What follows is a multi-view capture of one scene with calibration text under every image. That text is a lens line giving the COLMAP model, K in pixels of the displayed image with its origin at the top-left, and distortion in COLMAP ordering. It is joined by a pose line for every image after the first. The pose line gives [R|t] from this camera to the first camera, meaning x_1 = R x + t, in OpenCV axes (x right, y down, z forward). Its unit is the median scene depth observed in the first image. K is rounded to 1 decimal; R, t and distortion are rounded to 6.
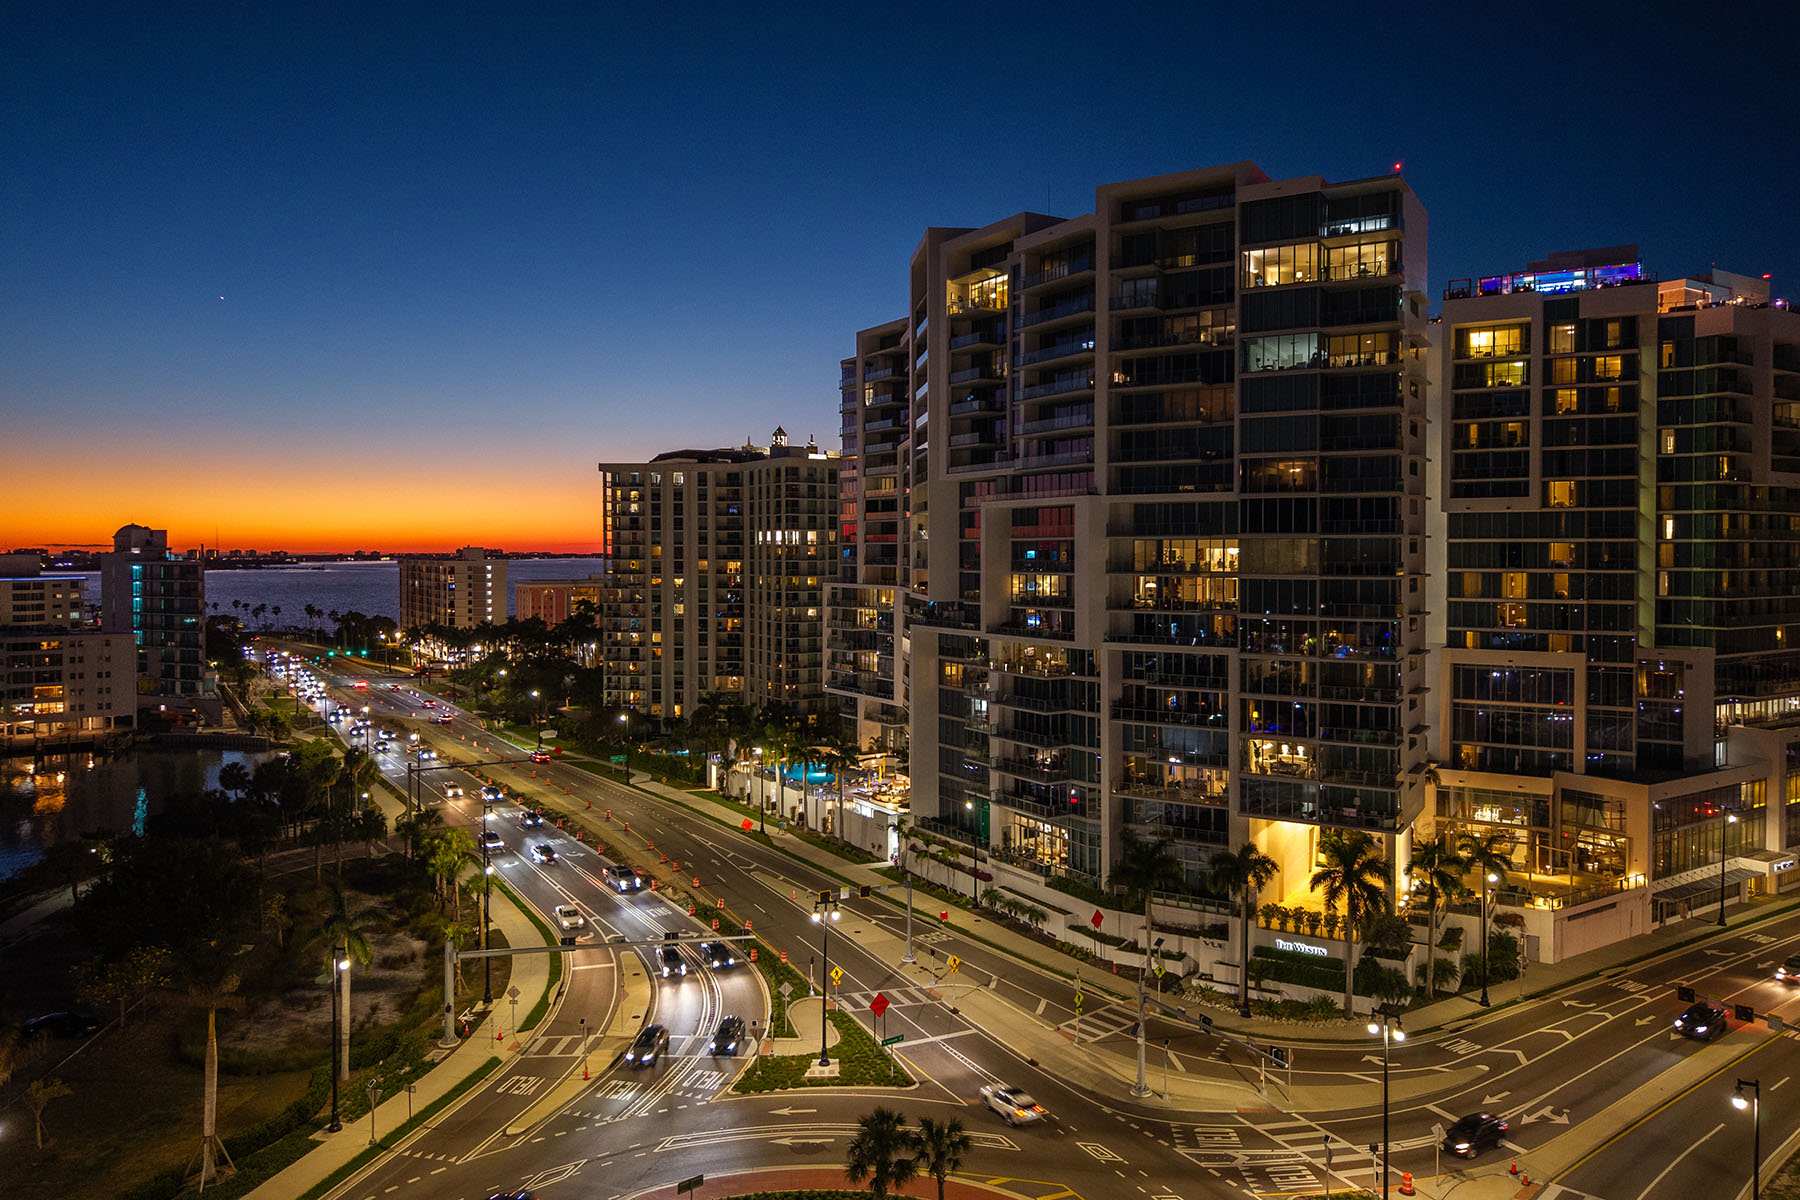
lens RADIAL K [[1211.6, 0, 882.4], [0, 1211.6, 565.8], [0, 0, 1]] dist [-0.001635, -0.000250]
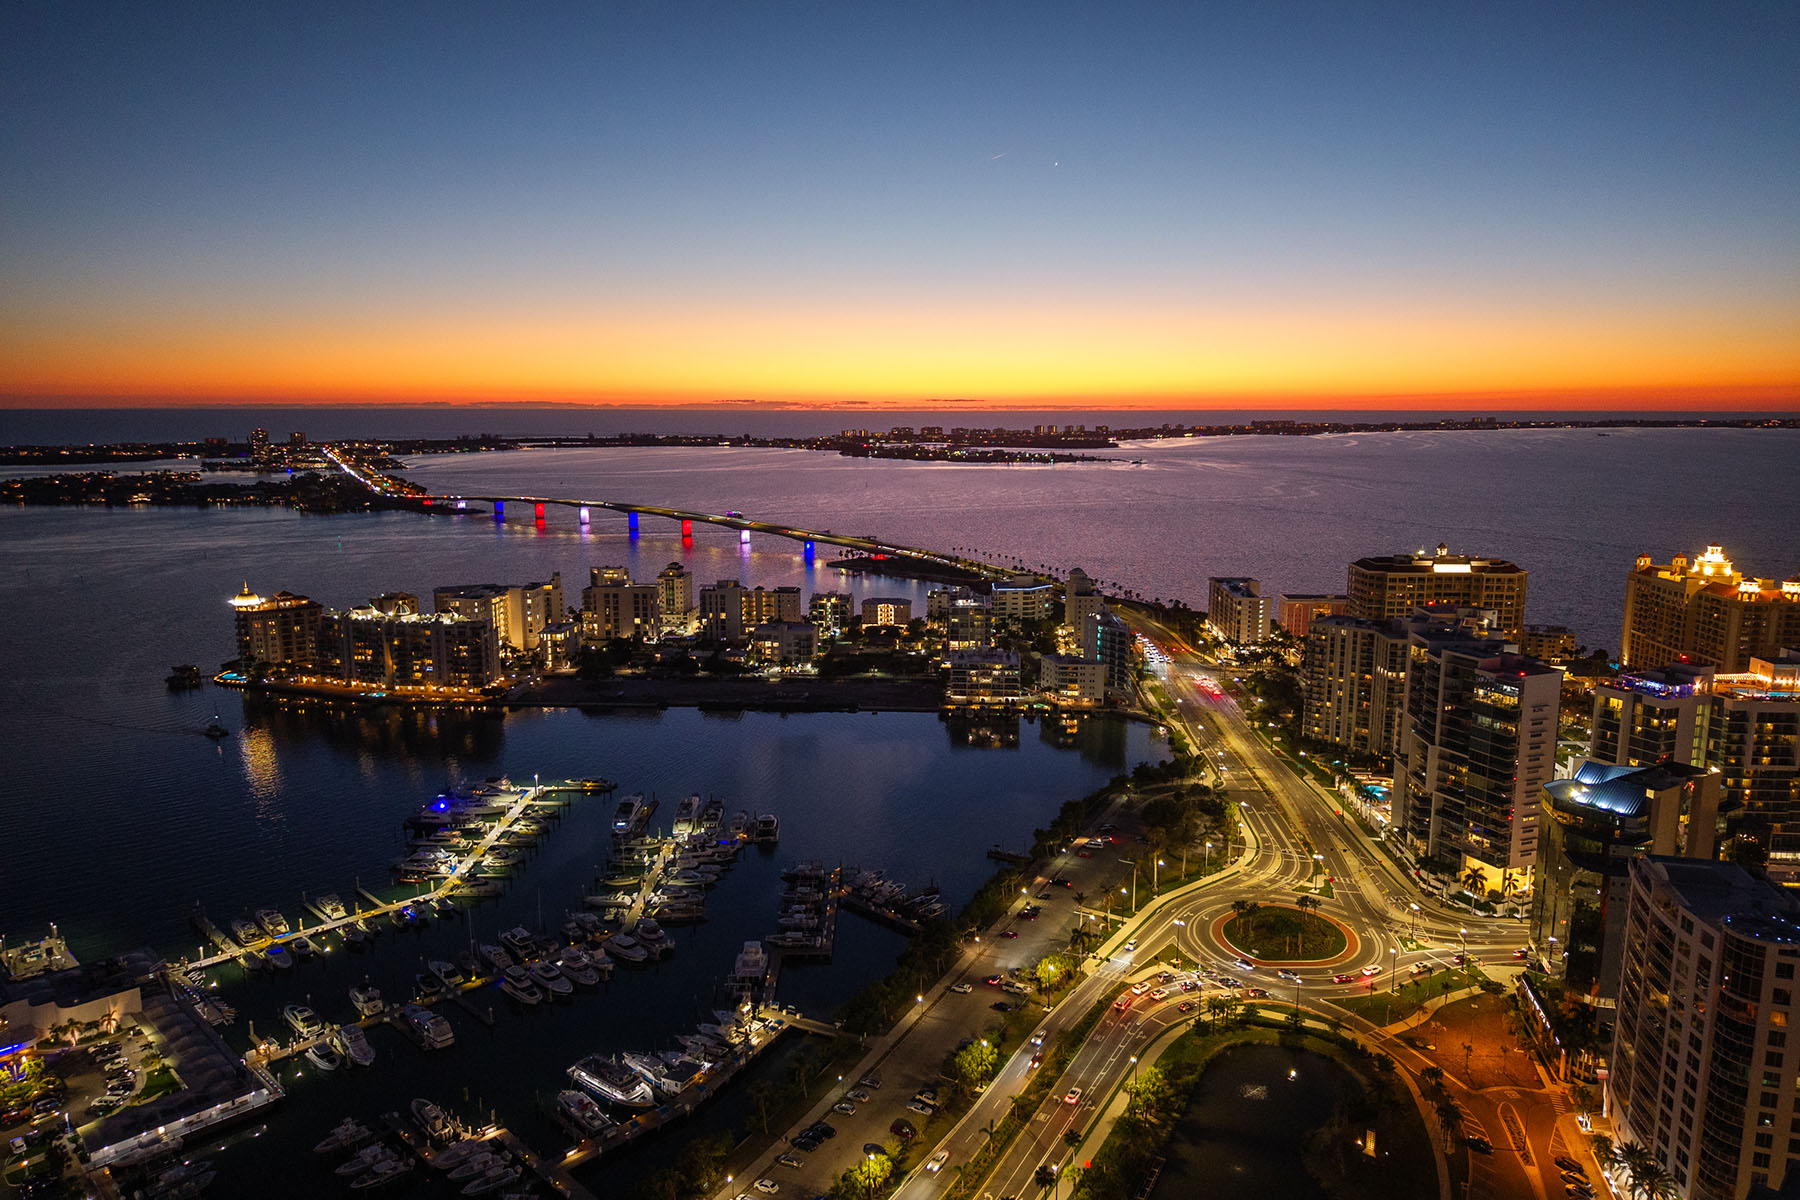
lens RADIAL K [[1211.6, 0, 882.4], [0, 1211.6, 565.8], [0, 0, 1]] dist [-0.001635, -0.000250]
pose [[0.807911, 0.084641, -0.583194, 0.412369], [-0.006855, 0.990915, 0.134318, -0.474381], [0.589264, -0.104519, 0.801151, -1.182715]]
